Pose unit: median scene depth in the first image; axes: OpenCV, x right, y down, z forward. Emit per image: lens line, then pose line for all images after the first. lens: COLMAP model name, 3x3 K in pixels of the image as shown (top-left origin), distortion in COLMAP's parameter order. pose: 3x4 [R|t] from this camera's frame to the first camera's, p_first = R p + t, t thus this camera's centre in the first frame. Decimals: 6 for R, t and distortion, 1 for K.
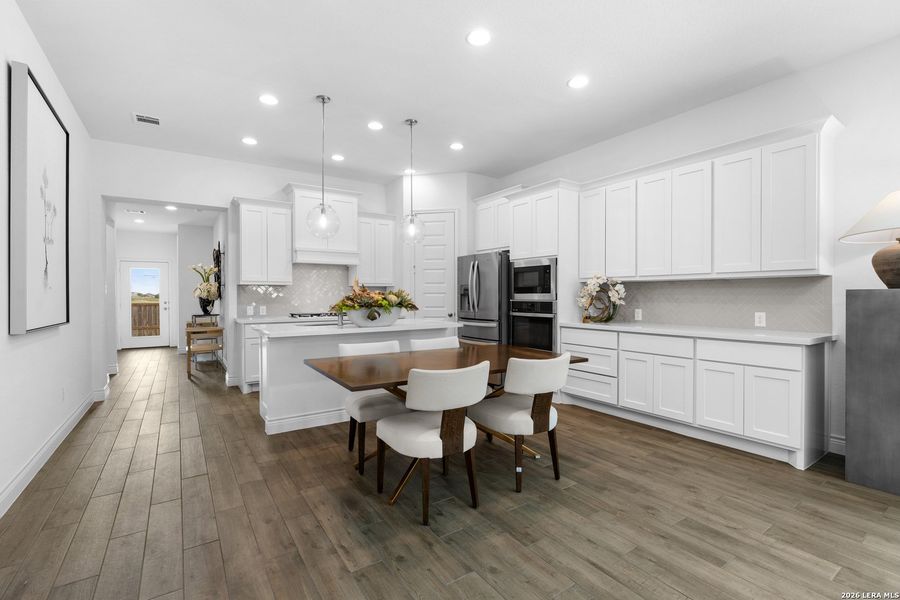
lens RADIAL K [[410.5, 0, 446.7], [0, 410.5, 298.8], [0, 0, 1]] dist [-0.006151, 0.000577]
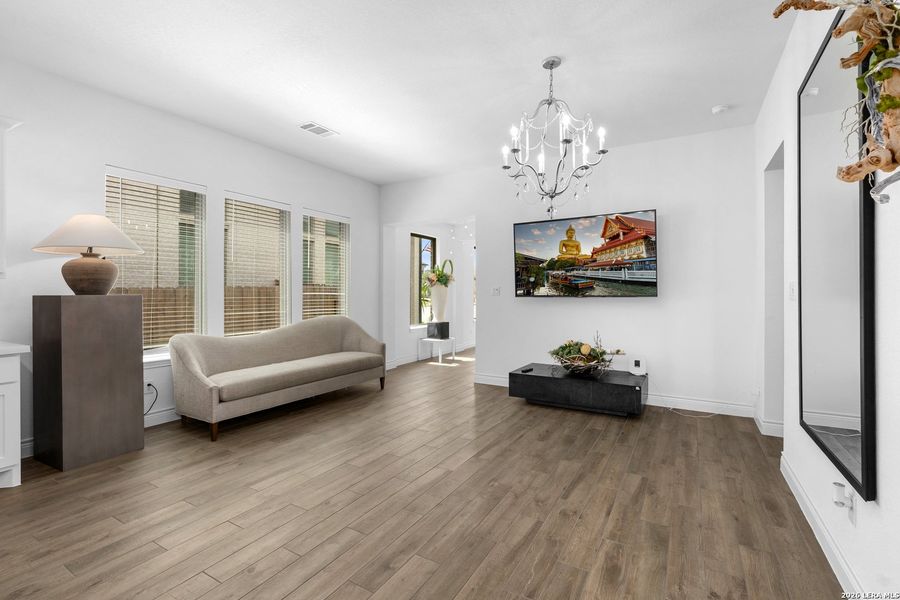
lens RADIAL K [[410.5, 0, 450.0], [0, 410.5, 295.2], [0, 0, 1]] dist [-0.006151, 0.000577]
pose [[-0.458431, -0.001047, 0.888729, -1.141933], [0.008676, 0.999946, 0.005653, -0.053398], [-0.888687, 0.010302, -0.458398, 1.418590]]
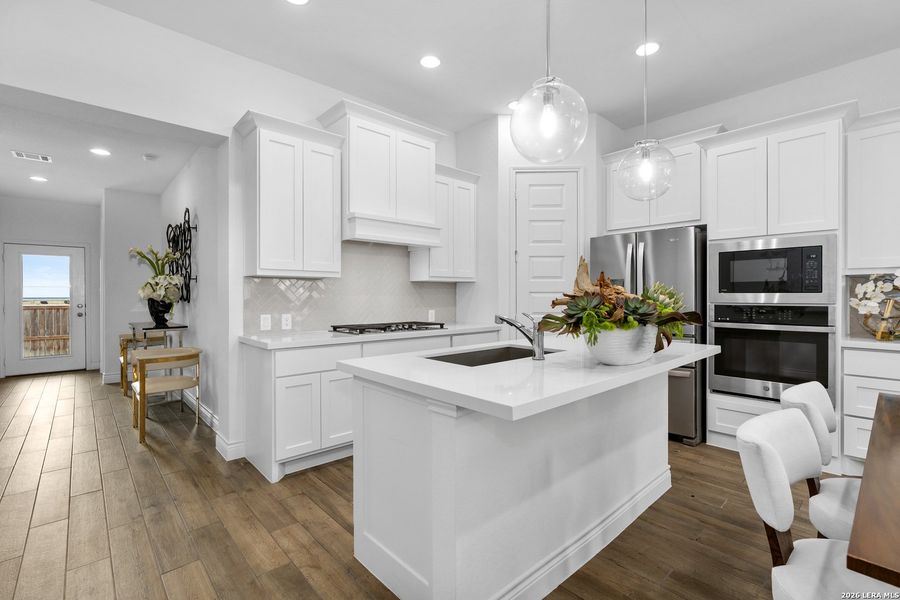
lens RADIAL K [[410.5, 0, 454.0], [0, 410.5, 298.6], [0, 0, 1]] dist [-0.006151, 0.000577]
pose [[0.987259, -0.000517, 0.159123, -0.297654], [0.000689, 0.999999, -0.001022, -0.003157], [-0.159122, 0.001119, 0.987258, 0.378856]]
